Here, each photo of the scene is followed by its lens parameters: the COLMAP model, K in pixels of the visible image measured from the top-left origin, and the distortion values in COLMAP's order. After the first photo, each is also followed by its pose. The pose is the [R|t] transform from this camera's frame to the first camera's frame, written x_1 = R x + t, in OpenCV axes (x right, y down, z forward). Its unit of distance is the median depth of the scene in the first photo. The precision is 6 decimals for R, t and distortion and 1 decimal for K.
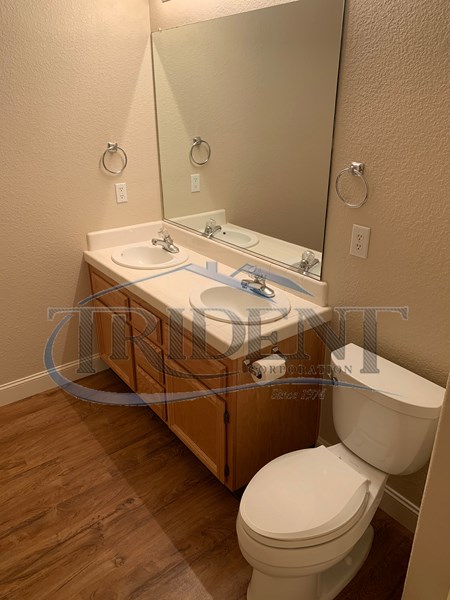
lens RADIAL K [[458.6, 0, 223.0], [0, 458.6, 302.7], [0, 0, 1]] dist [0.031237, -0.035076]
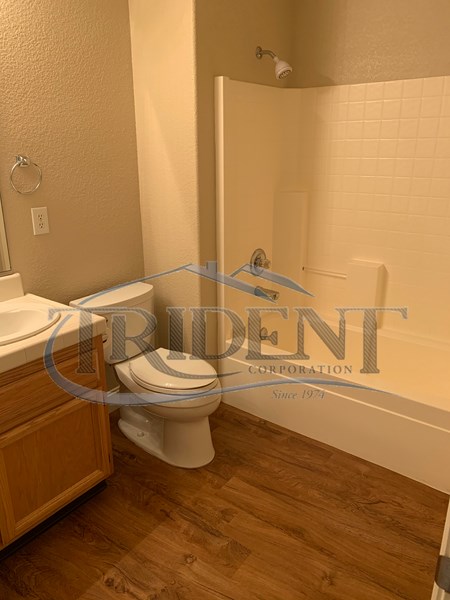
lens RADIAL K [[458.6, 0, 225.8], [0, 458.6, 300.1], [0, 0, 1]] dist [0.031237, -0.035076]
pose [[-0.285813, -0.301057, 0.909767, -0.945207], [0.390214, 0.830533, 0.397428, -0.238896], [-0.875239, 0.468594, -0.119900, 0.784766]]
